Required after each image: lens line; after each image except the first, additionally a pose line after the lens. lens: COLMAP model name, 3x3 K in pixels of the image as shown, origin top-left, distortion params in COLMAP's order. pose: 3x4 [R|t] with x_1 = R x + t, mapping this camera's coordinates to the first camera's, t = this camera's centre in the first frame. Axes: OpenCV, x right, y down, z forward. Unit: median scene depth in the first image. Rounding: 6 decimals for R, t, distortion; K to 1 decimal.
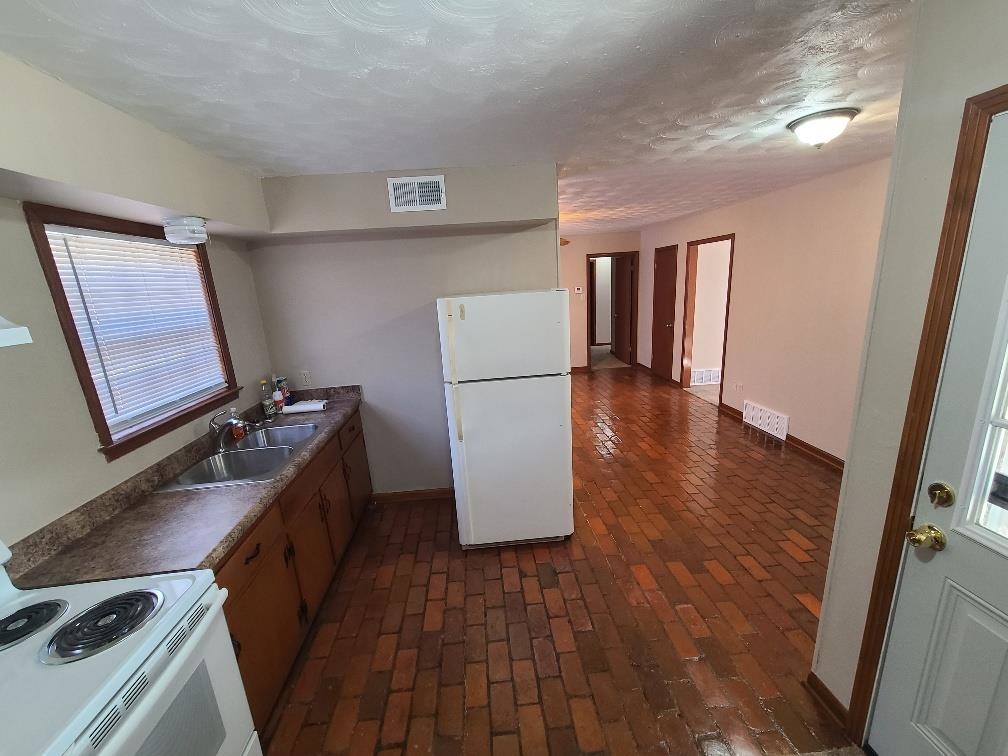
lens RADIAL K [[408.6, 0, 497.4], [0, 408.6, 380.3], [0, 0, 1]] dist [0.004096, -0.003857]
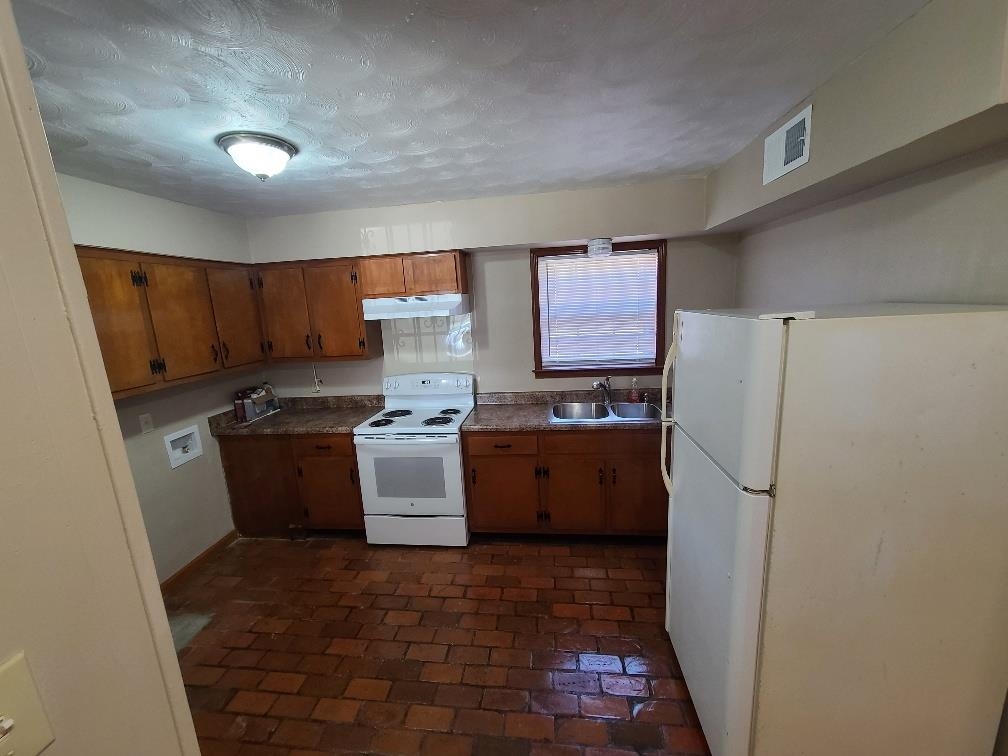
lens RADIAL K [[408.6, 0, 497.4], [0, 408.6, 380.3], [0, 0, 1]] dist [0.004096, -0.003857]
pose [[-0.181229, 0.263878, -0.947378, 0.887233], [-0.165701, 0.941364, 0.293901, -0.318397], [0.969381, 0.210244, -0.126878, 1.023210]]
